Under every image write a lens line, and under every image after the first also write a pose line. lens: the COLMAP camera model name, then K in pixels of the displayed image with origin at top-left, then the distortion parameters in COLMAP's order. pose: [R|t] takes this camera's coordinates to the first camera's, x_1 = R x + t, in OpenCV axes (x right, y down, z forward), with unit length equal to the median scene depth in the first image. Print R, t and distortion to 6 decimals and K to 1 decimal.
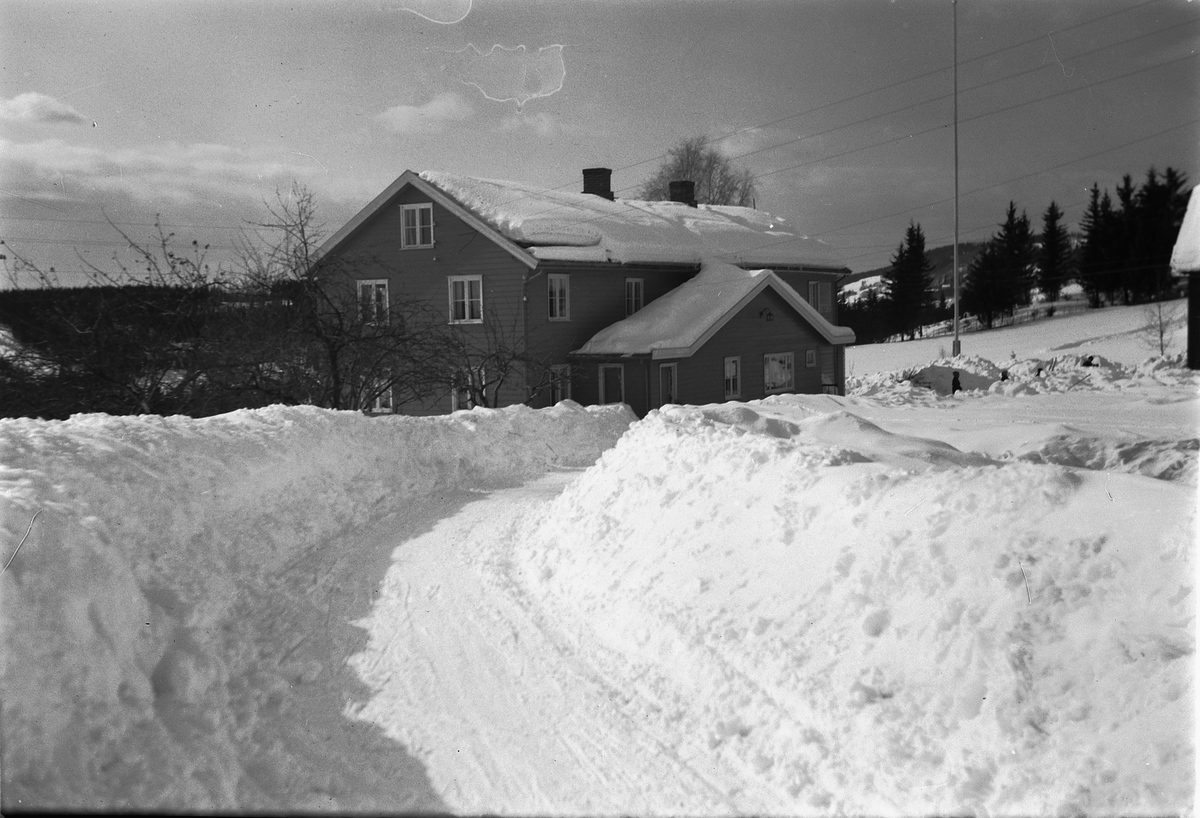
lens RADIAL K [[1413.8, 0, 532.6], [0, 1413.8, 454.7], [0, 0, 1]] dist [0.005733, 0.035459]
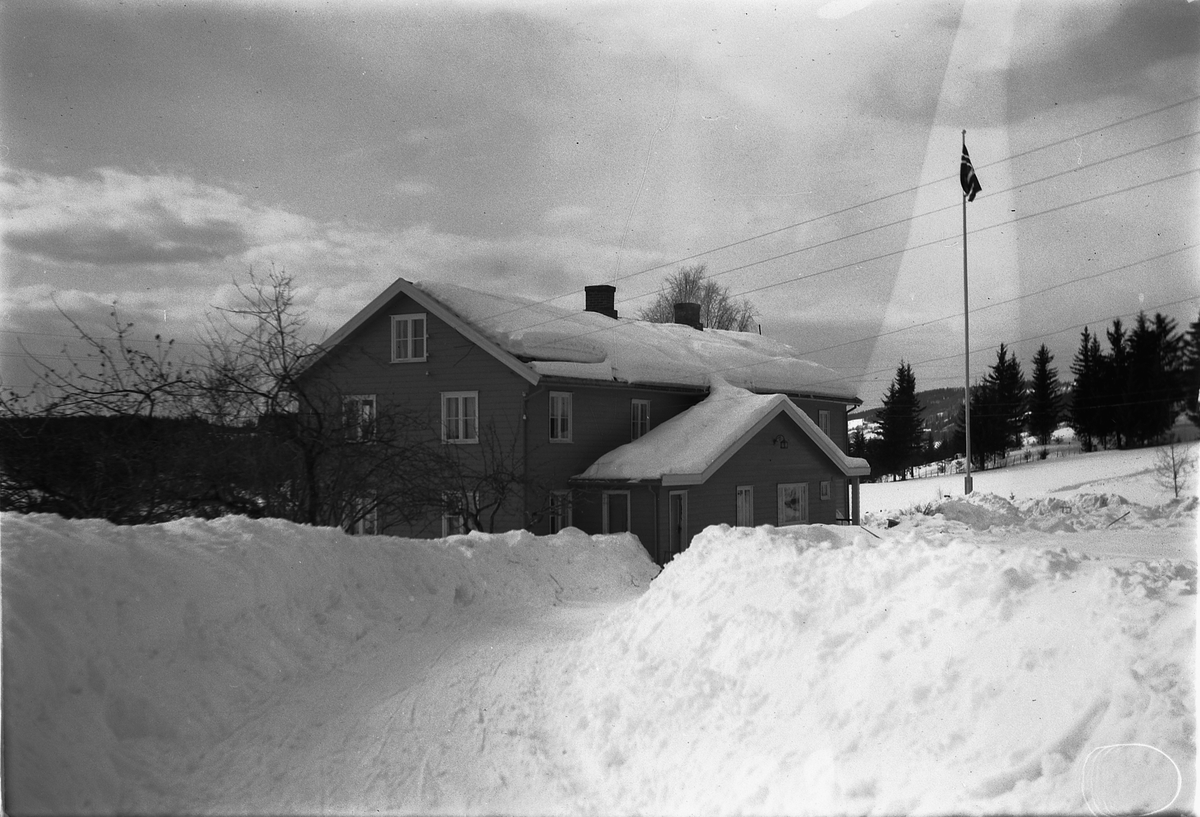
lens RADIAL K [[1413.8, 0, 532.6], [0, 1413.8, 454.2], [0, 0, 1]] dist [0.005733, 0.035459]
pose [[0.999777, 0.018272, 0.010625, -0.009084], [-0.017165, 0.995200, -0.096347, 0.002047], [-0.012335, 0.096143, 0.995291, 0.083353]]
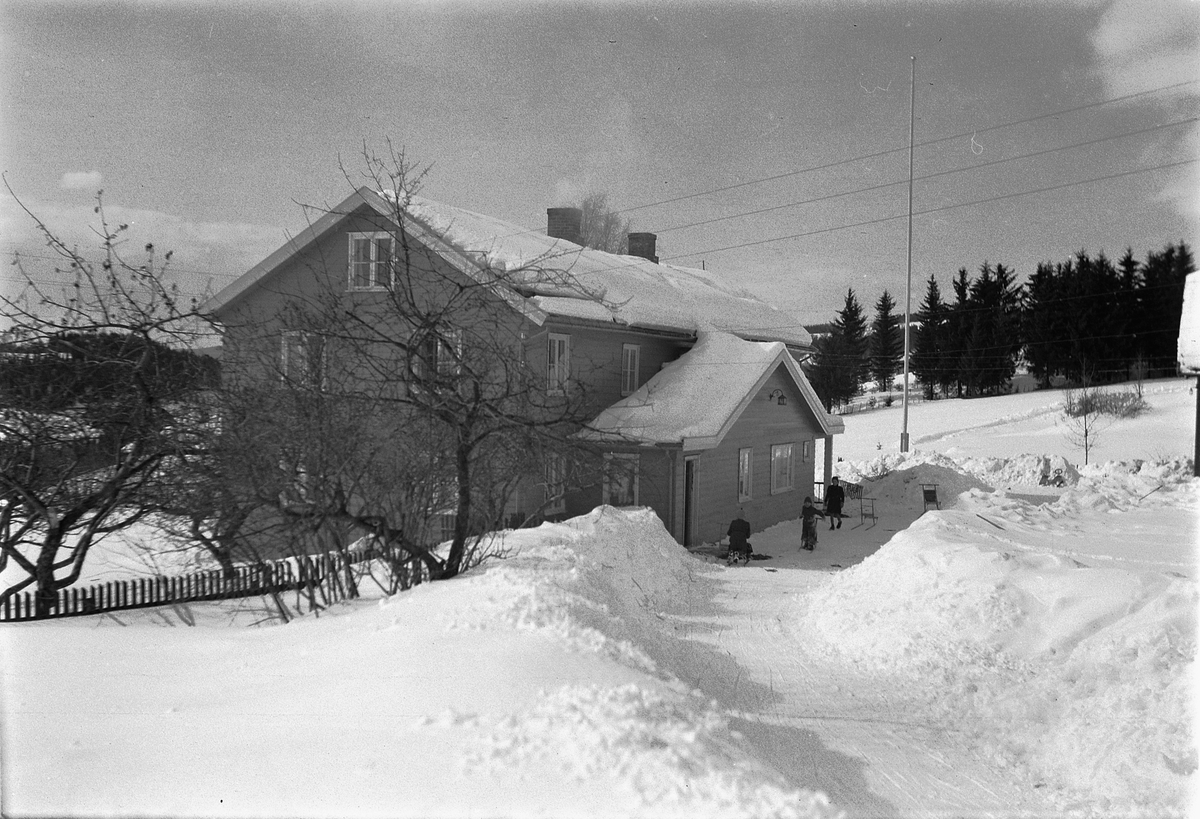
lens RADIAL K [[1438.5, 0, 562.3], [0, 1438.5, 407.7], [0, 0, 1]] dist [0.016958, 0.081508]
pose [[0.985382, 0.041237, 0.165291, -0.104939], [-0.027367, 0.995977, -0.085329, -0.021987], [-0.168145, 0.079558, 0.982547, 0.239092]]
